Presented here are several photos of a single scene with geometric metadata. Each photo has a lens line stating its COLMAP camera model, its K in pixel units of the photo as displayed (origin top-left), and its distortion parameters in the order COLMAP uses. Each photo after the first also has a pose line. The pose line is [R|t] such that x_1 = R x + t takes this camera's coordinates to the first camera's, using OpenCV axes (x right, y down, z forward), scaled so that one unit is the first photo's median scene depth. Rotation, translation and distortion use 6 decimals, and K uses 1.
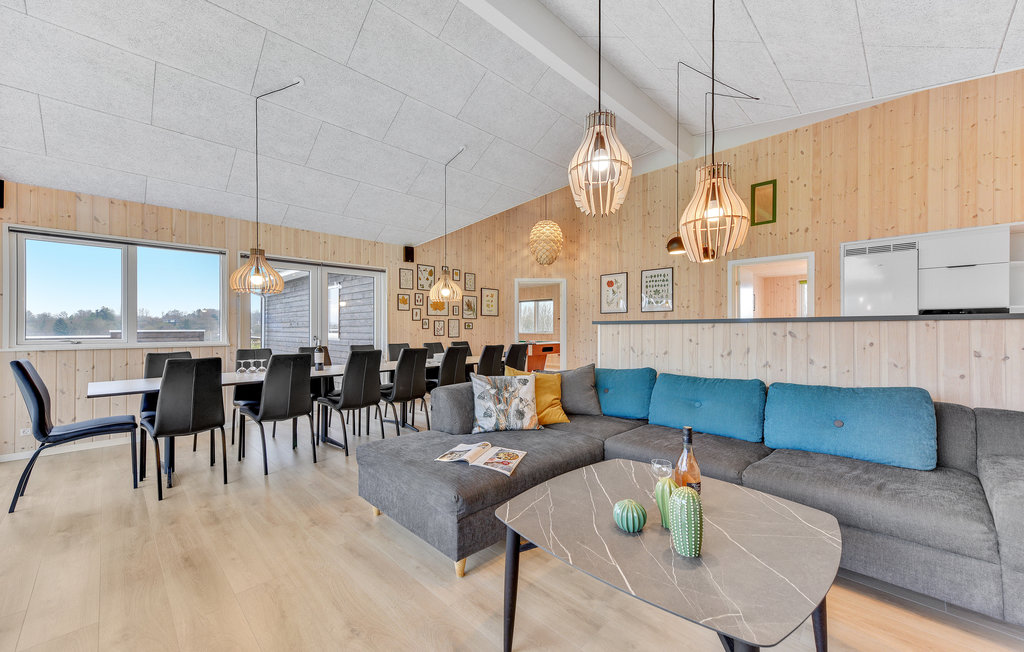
lens RADIAL K [[400.5, 0, 509.4], [0, 400.5, 331.1], [0, 0, 1]] dist [0.013738, 0.000005]
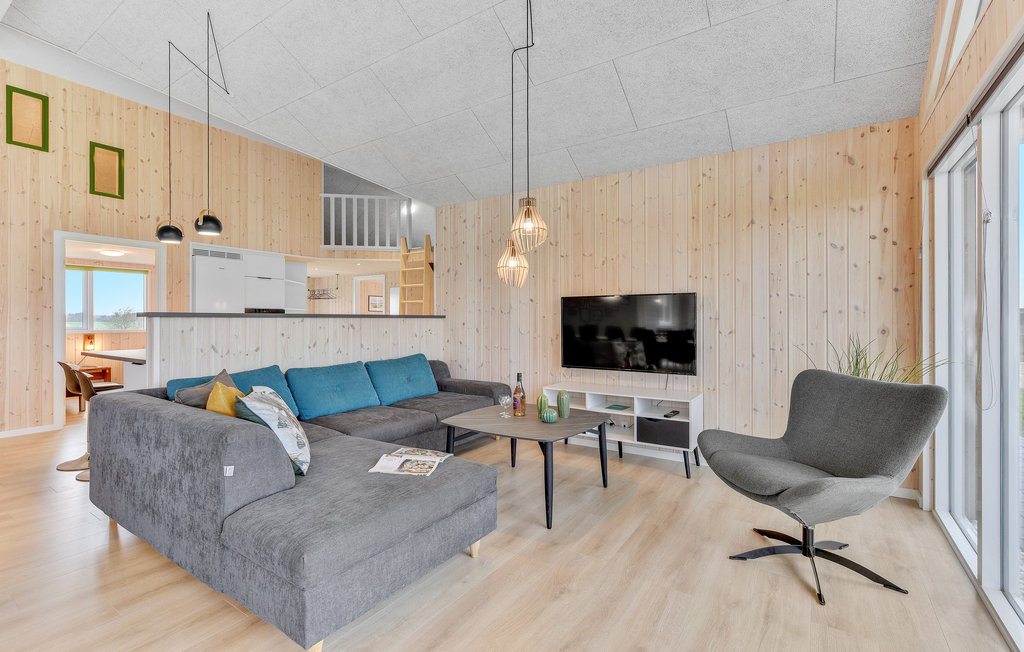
lens RADIAL K [[451.3, 0, 512.0], [0, 451.3, 326.0], [0, 0, 1]] dist [-0.000670, -0.000091]
pose [[-0.194509, -0.005405, 0.980886, -0.364979], [0.011721, 0.999901, 0.007834, -0.000192], [-0.980831, 0.013021, -0.194427, 0.317597]]
